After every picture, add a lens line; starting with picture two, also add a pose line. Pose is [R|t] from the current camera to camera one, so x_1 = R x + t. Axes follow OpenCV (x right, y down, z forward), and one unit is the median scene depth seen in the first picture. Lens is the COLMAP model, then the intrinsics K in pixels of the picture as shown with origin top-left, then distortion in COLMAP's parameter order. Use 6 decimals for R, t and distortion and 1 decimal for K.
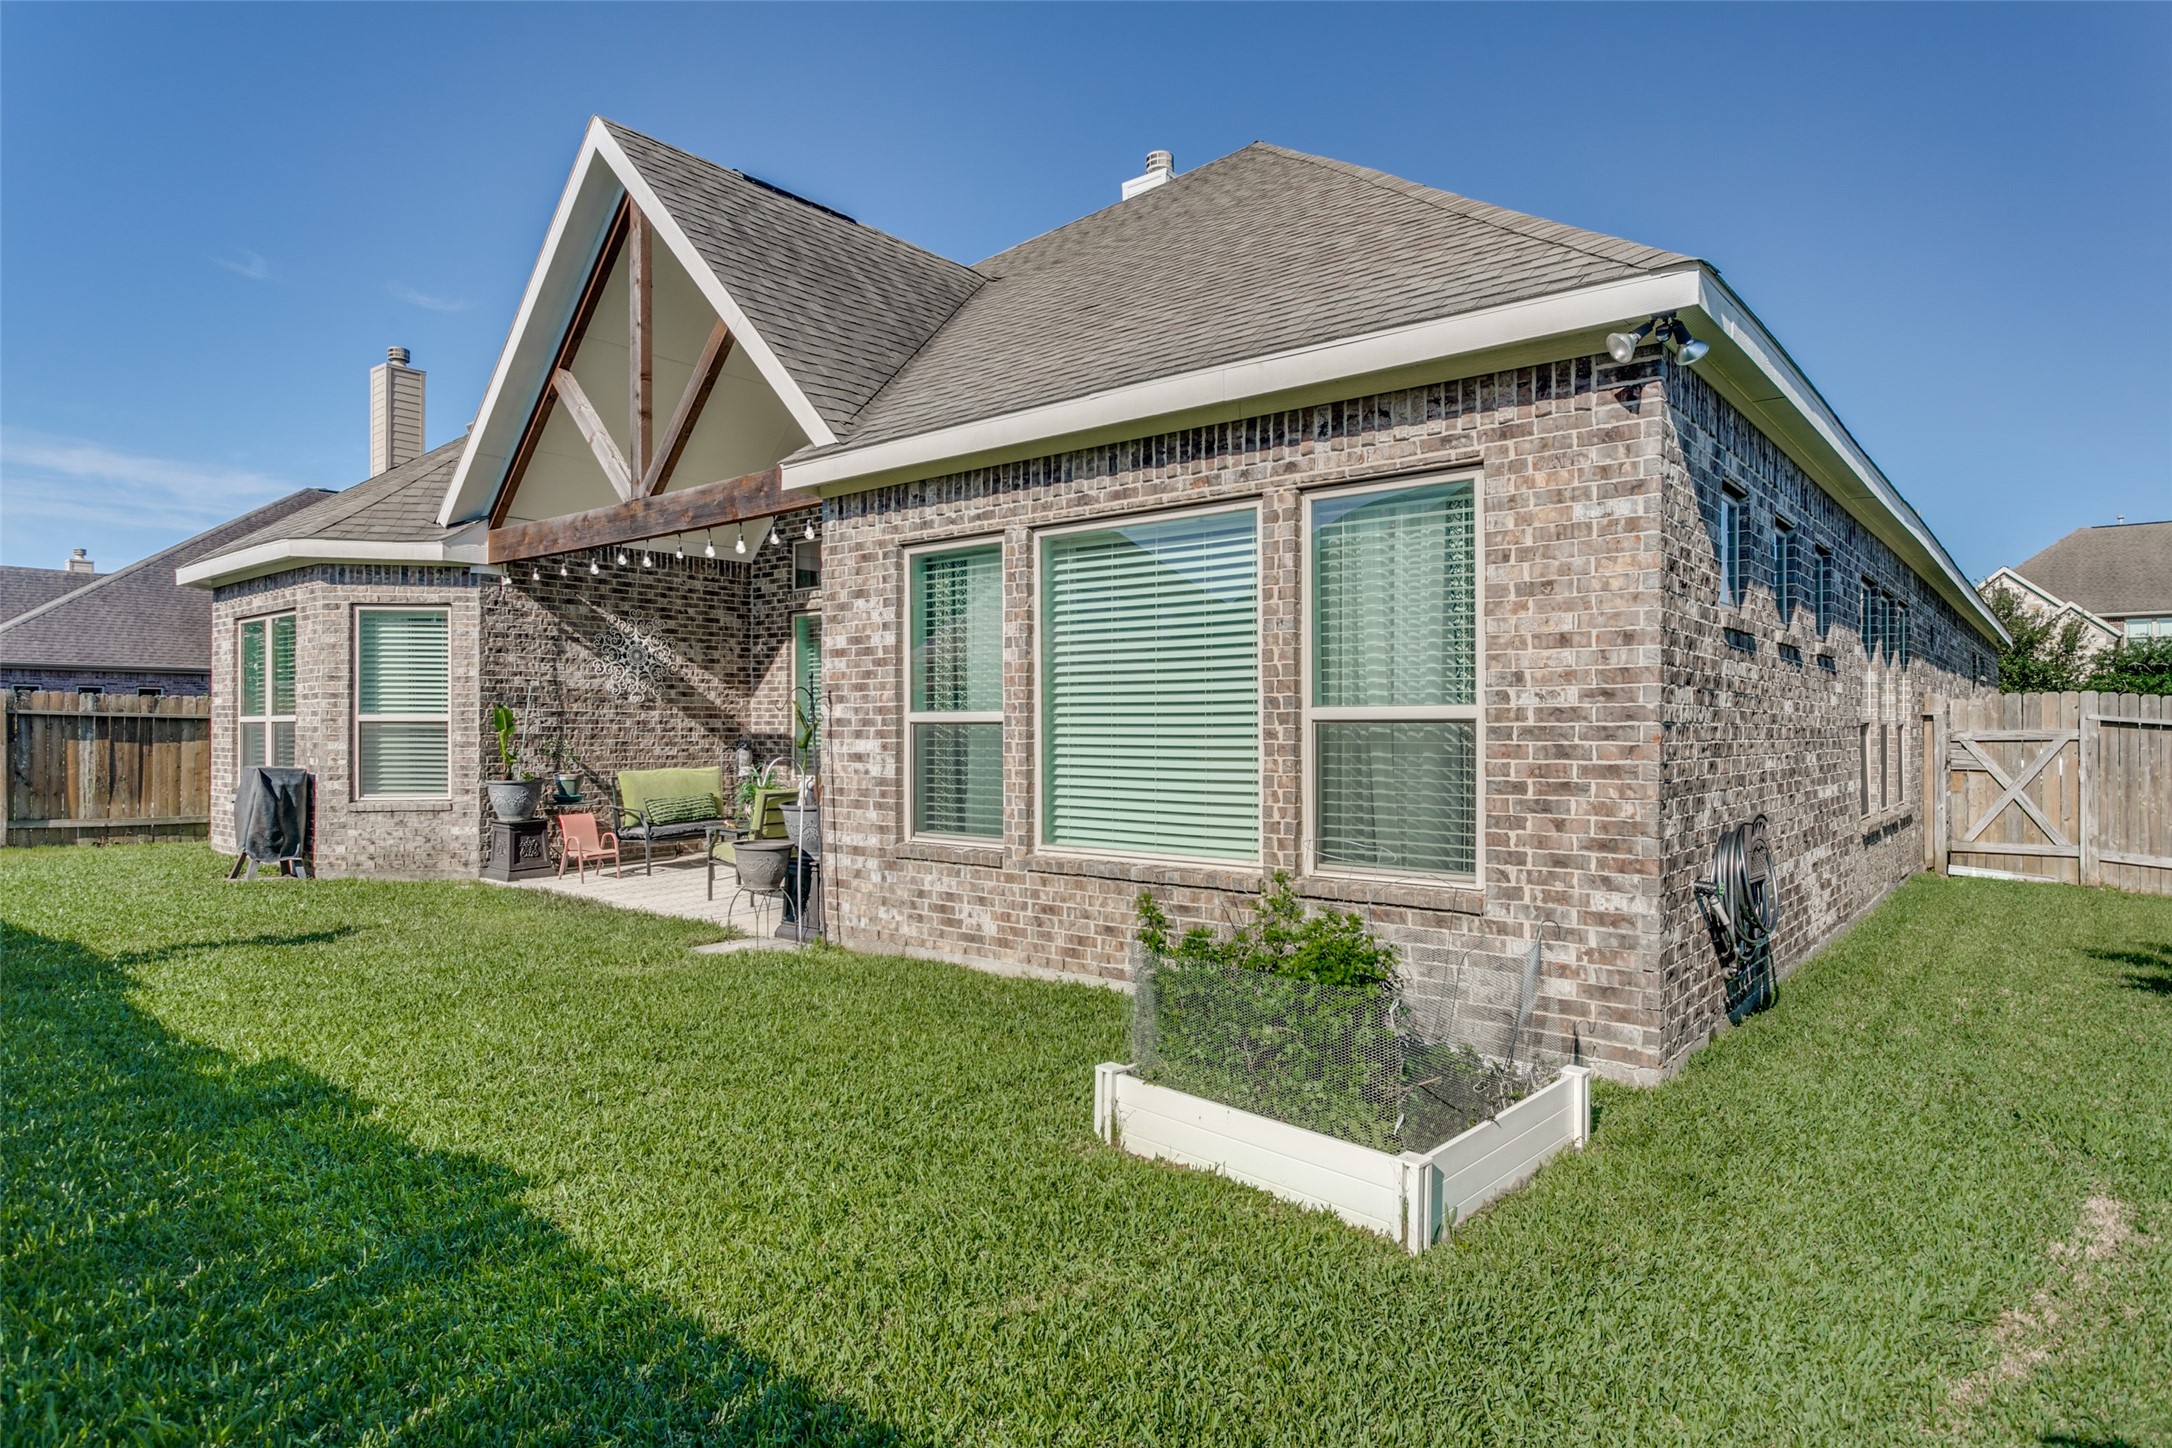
lens RADIAL K [[1244.9, 0, 1098.5], [0, 1244.9, 722.6], [0, 0, 1]] dist [0.002352, -0.000747]
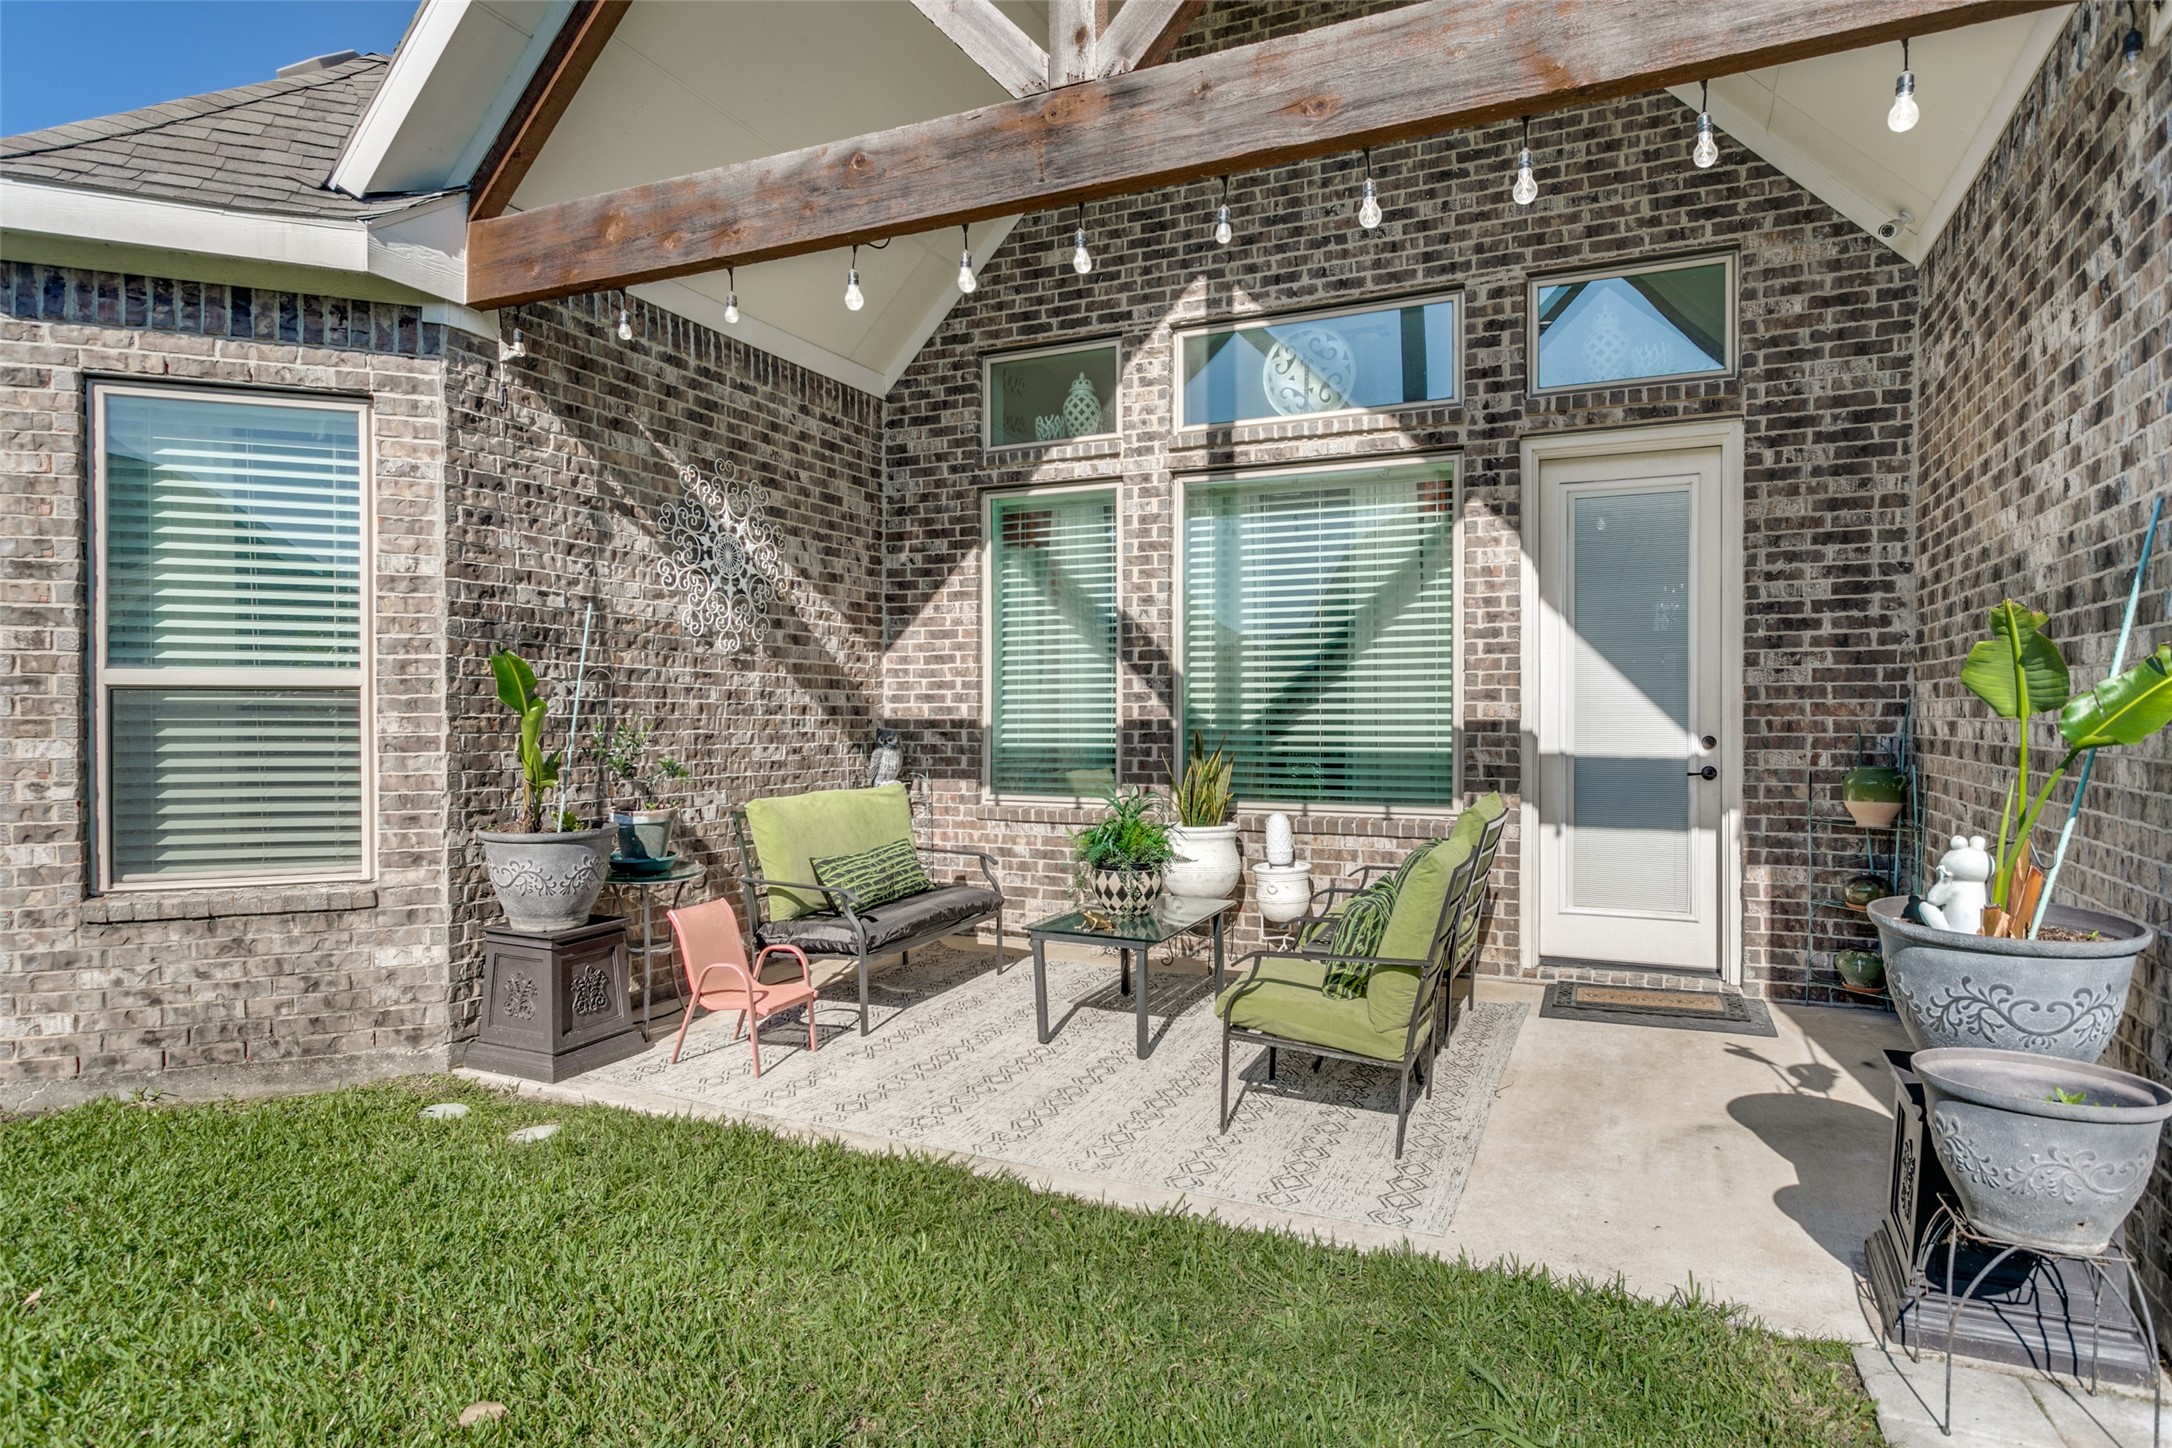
lens RADIAL K [[1244.9, 0, 1071.9], [0, 1244.9, 725.3], [0, 0, 1]] dist [0.002352, -0.000747]
pose [[0.965489, -0.004139, 0.260412, -0.395112], [0.001495, 0.999945, 0.010351, 0.007448], [-0.260440, -0.009605, 0.965442, 0.536506]]
